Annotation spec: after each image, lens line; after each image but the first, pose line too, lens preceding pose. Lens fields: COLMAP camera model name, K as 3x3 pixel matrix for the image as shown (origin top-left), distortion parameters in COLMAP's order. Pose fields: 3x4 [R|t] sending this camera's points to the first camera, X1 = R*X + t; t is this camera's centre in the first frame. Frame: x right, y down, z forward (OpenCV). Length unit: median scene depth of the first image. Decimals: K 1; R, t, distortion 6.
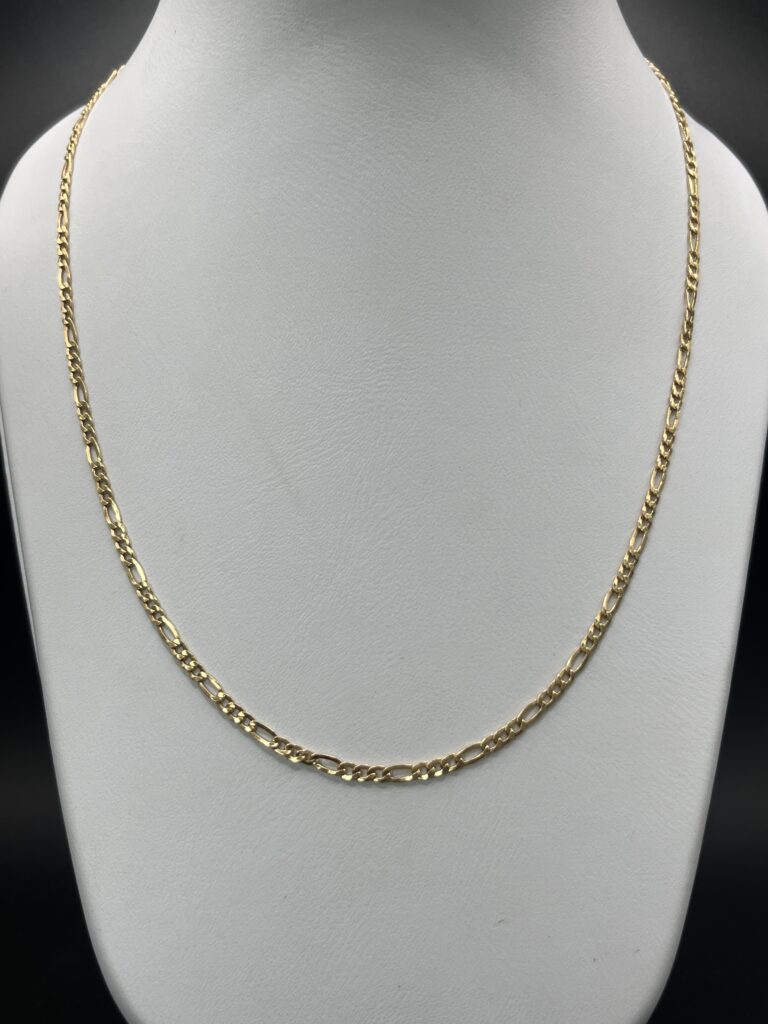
lens RADIAL K [[1079.4, 0, 383.2], [0, 1079.4, 509.9], [0, 0, 1]] dist [-0.028647, 0.000000]
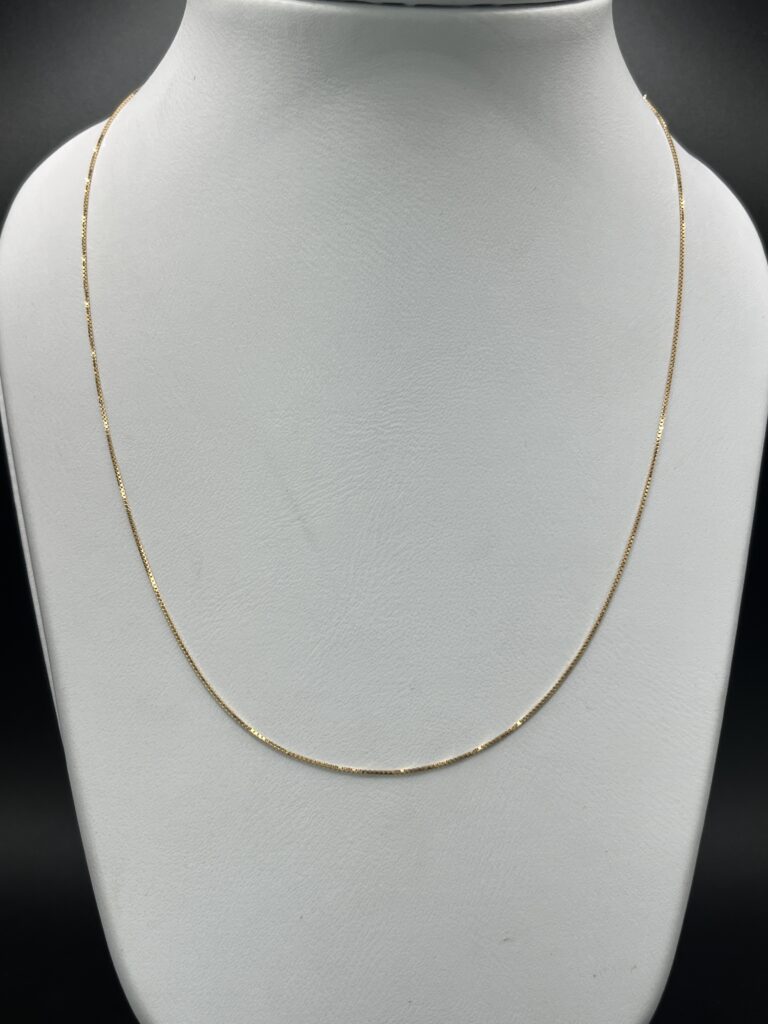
lens RADIAL K [[1203.5, 0, 379.9], [0, 1203.5, 506.3], [0, 0, 1]] dist [-0.025375, 0.000000]
pose [[0.999343, 0.008347, 0.035278, -0.055772], [-0.008352, 0.999965, -0.000011, -0.038656], [-0.035277, -0.000284, 0.999378, -0.160850]]
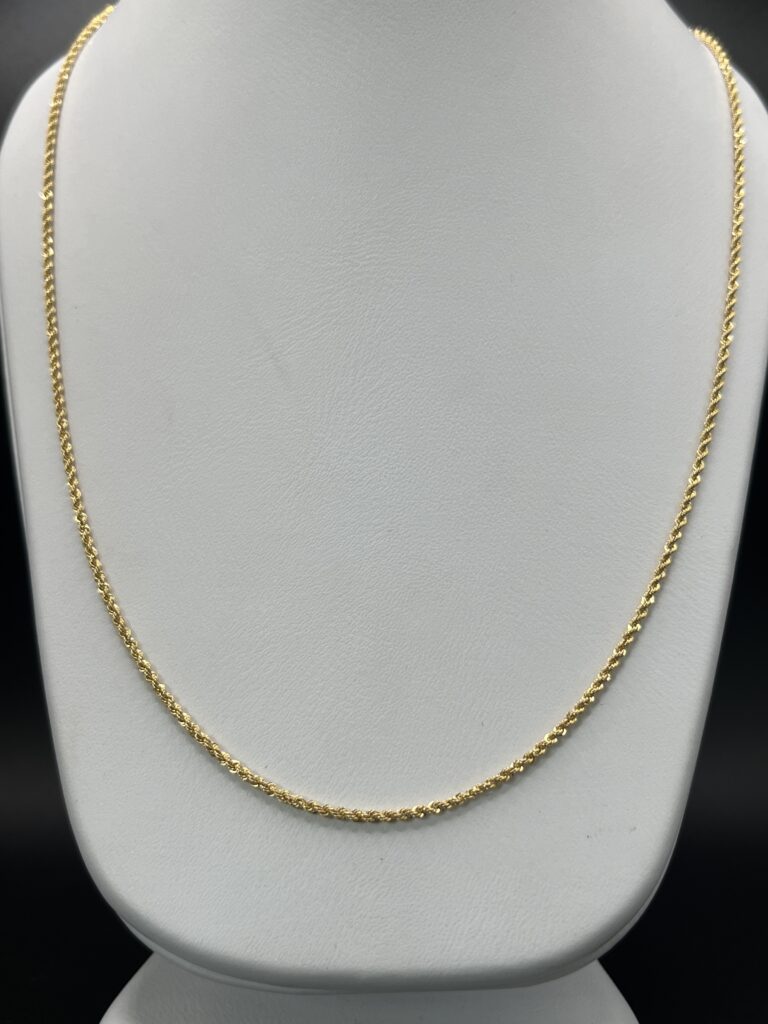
lens RADIAL K [[1079.4, 0, 384.7], [0, 1079.4, 519.5], [0, 0, 1]] dist [-0.028647, 0.000000]
pose [[0.999049, -0.001151, -0.043586, 0.055123], [-0.001302, 0.998418, -0.056209, 0.180890], [0.043582, 0.056212, 0.997467, 0.023004]]
